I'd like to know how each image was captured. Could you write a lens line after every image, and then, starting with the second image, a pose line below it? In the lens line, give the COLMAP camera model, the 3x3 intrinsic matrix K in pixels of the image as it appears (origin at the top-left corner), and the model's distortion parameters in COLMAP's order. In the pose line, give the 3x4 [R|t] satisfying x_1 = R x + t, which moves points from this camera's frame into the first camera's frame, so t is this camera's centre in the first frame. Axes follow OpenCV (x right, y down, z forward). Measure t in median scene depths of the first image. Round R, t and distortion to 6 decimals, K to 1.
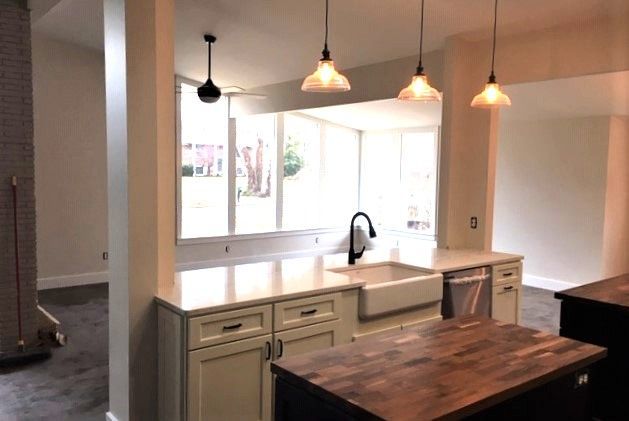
lens RADIAL K [[556.0, 0, 314.5], [0, 556.0, 210.5], [0, 0, 1]] dist [0.050975, -0.002983]
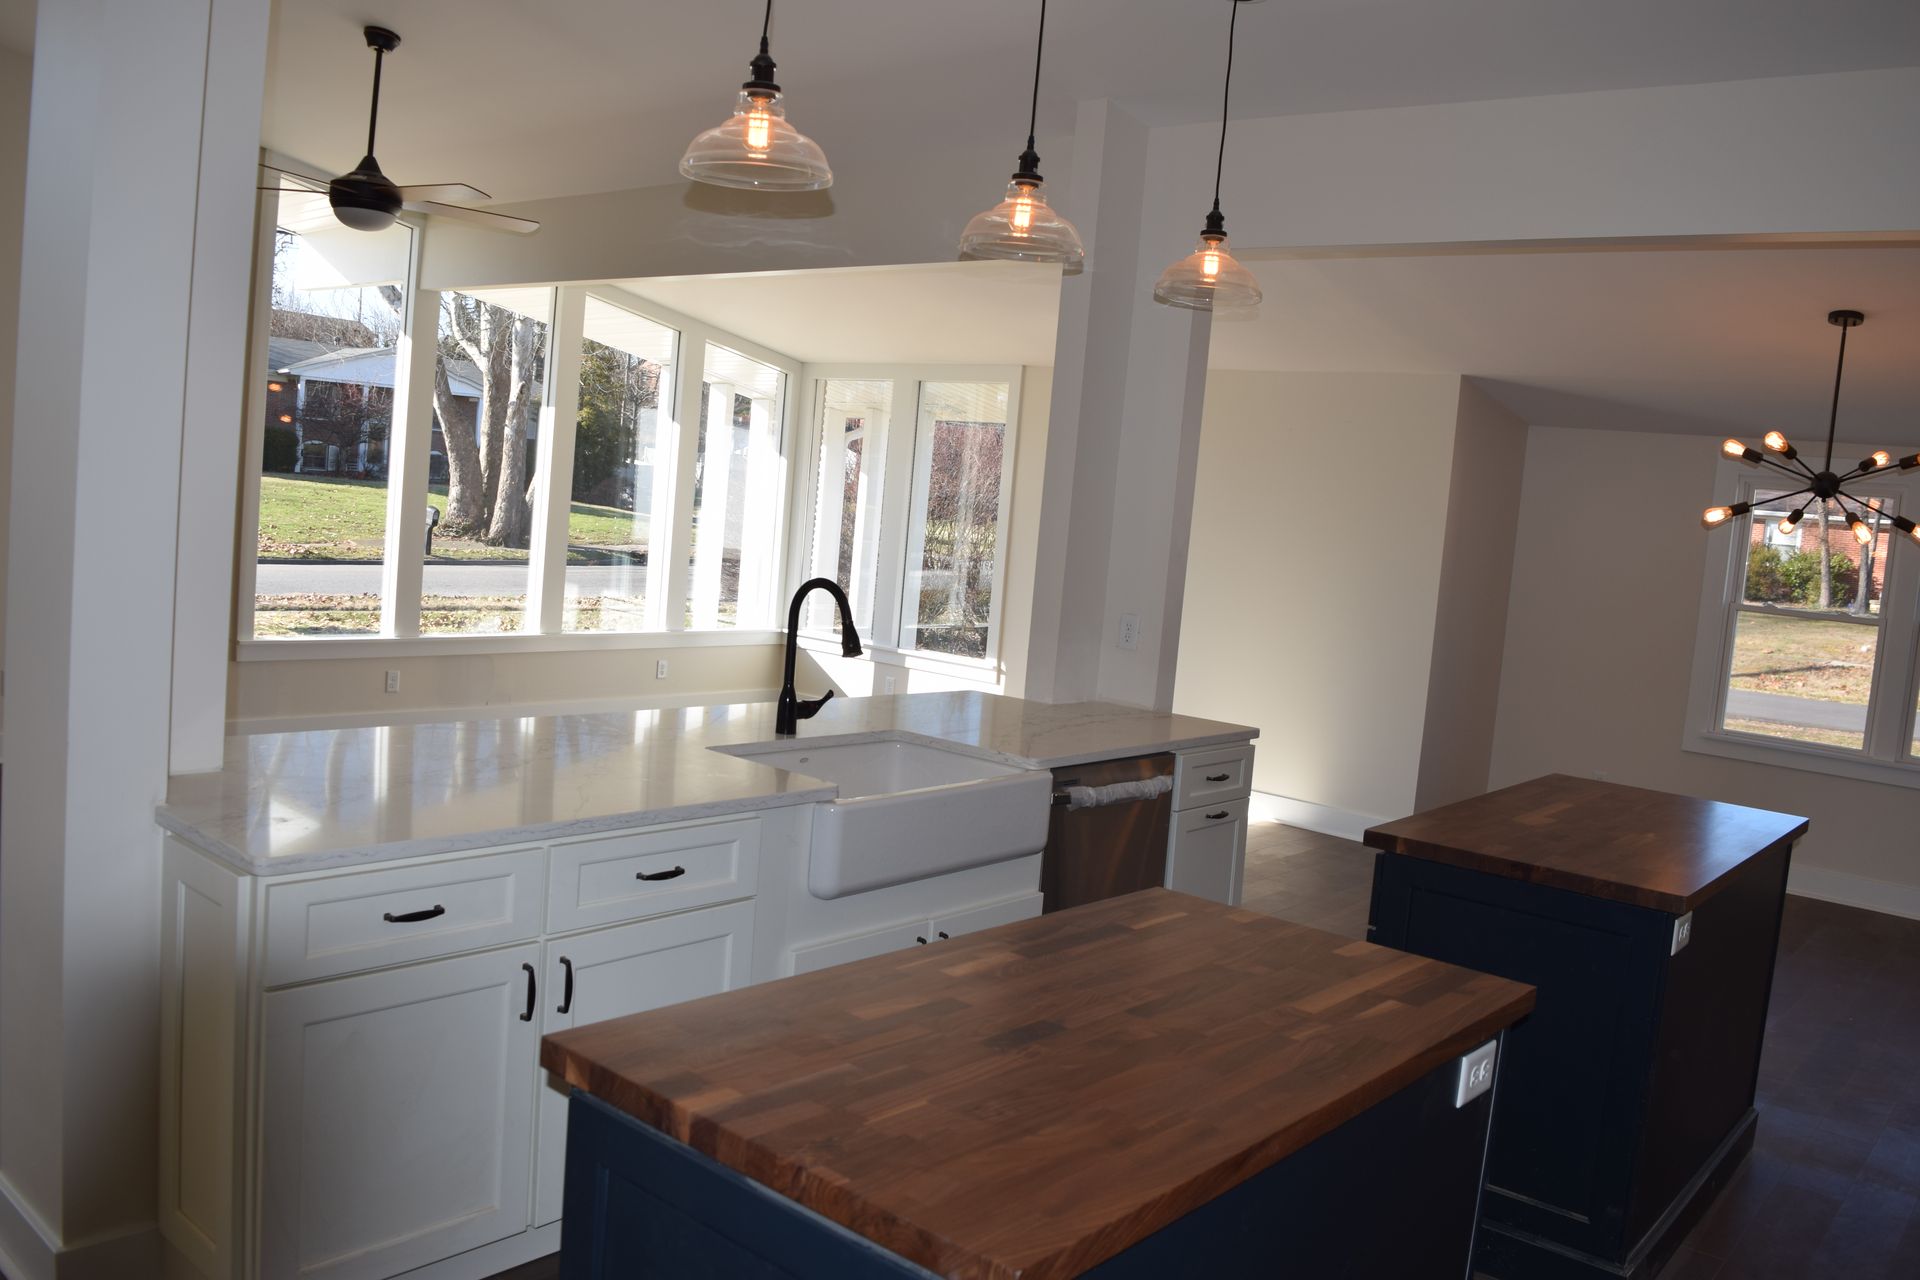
lens RADIAL K [[1534.1, 0, 957.4], [0, 1534.1, 604.4], [0, 0, 1]] dist [-0.057976, 0.004257]
pose [[0.978955, 0.050960, 0.197610, -0.026948], [-0.051650, 0.998664, -0.001663, 0.021782], [-0.197431, -0.008578, 0.980279, 0.119686]]
